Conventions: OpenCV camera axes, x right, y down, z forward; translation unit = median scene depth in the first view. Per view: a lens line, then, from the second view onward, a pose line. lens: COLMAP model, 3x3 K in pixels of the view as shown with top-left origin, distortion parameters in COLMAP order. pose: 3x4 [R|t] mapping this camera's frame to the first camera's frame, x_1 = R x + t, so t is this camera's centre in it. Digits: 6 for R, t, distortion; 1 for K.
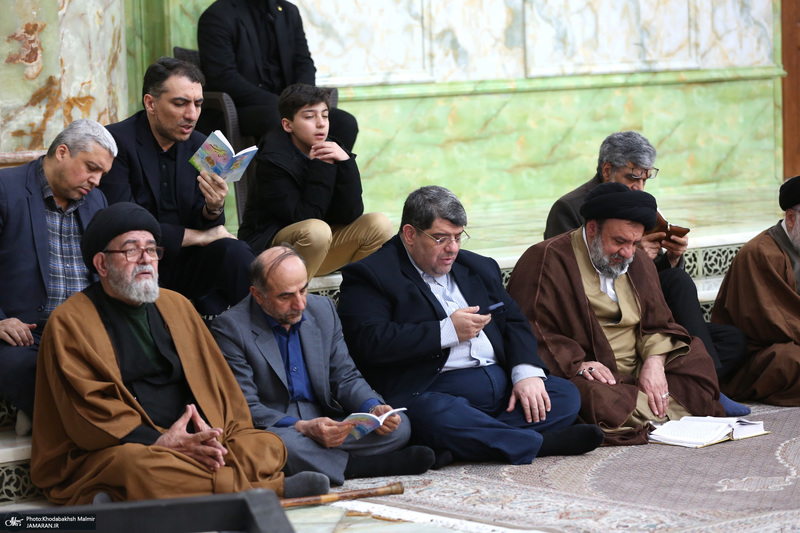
lens RADIAL K [[2766.6, 0, 400.0], [0, 2766.6, 266.5], [0, 0, 1]] dist [0.191270, 0.000000]
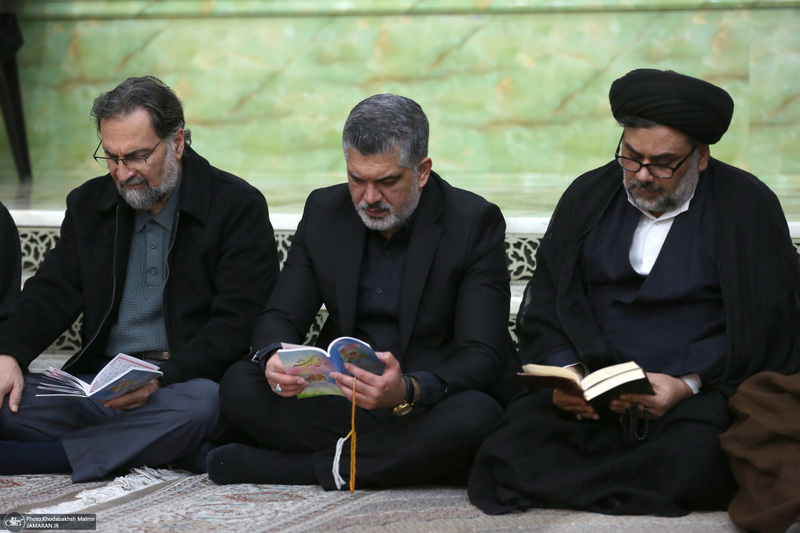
lens RADIAL K [[2766.6, 0, 400.0], [0, 2766.6, 266.6], [0, 0, 1]] dist [0.191270, 0.000000]
pose [[0.498154, 0.085114, -0.862901, 0.621575], [-0.086954, 0.995058, 0.047951, -0.031751], [0.862718, 0.051146, 0.503093, 0.643593]]
